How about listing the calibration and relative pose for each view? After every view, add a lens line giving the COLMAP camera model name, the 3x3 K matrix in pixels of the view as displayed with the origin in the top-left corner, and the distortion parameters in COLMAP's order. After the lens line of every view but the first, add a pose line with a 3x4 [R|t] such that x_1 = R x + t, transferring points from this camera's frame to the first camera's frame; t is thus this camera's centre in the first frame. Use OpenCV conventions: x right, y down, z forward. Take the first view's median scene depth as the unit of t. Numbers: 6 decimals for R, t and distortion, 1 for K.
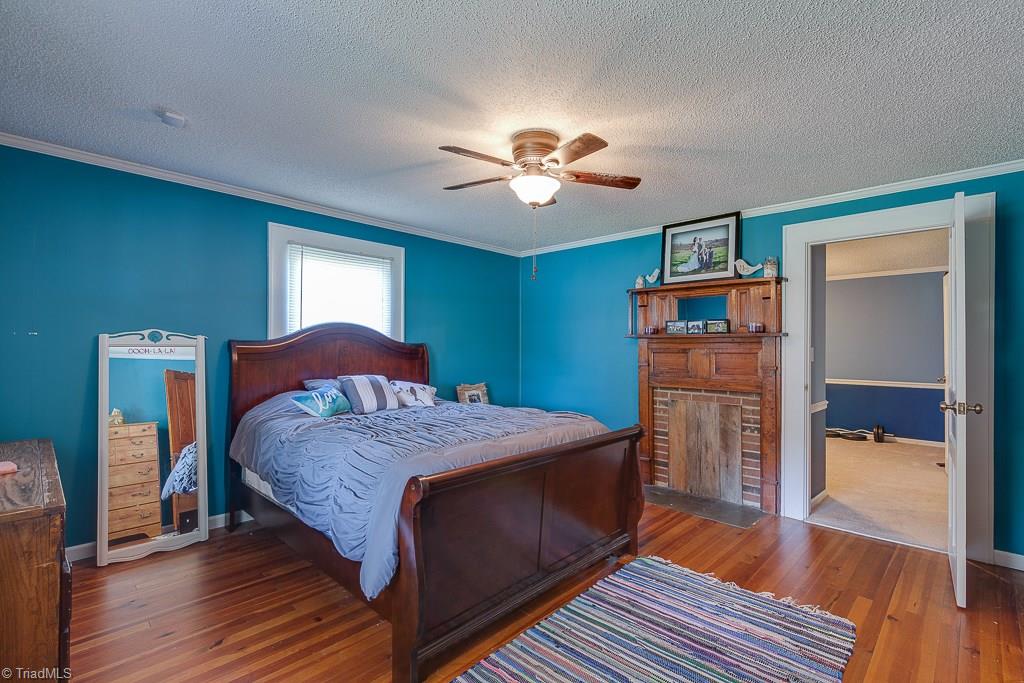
lens RADIAL K [[462.3, 0, 517.5], [0, 462.3, 343.8], [0, 0, 1]] dist [-0.002025, 0.000163]
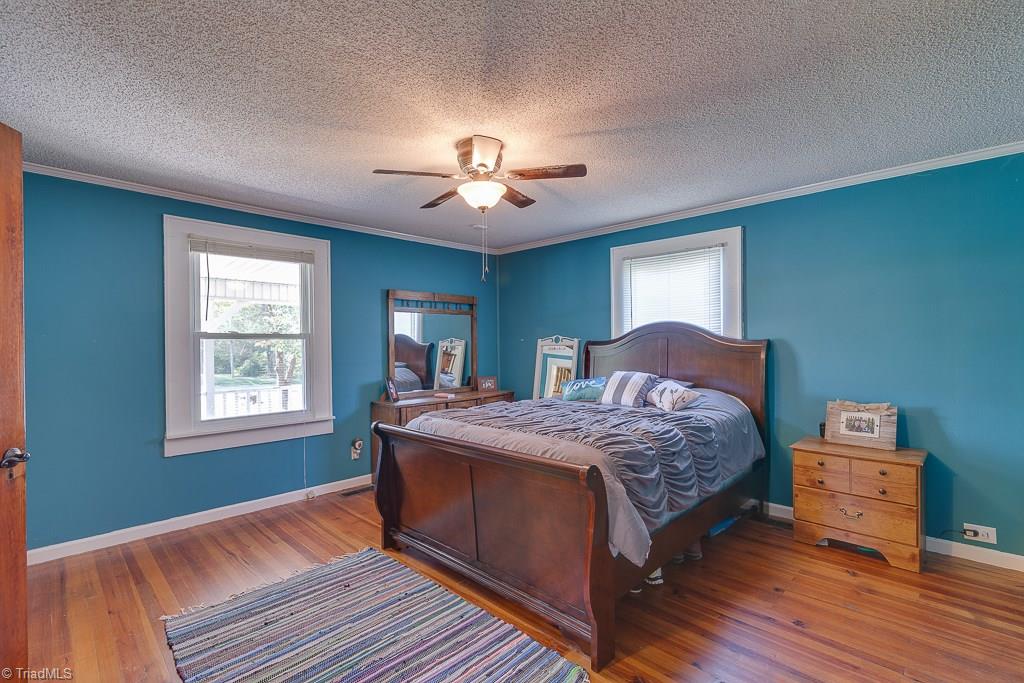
lens RADIAL K [[462.3, 0, 517.5], [0, 462.3, 343.8], [0, 0, 1]] dist [-0.002025, 0.000163]
pose [[0.006299, -0.007572, -0.999951, 0.841278], [0.014270, 0.999870, -0.007481, 0.008439], [0.999878, -0.014222, 0.006406, 0.834991]]
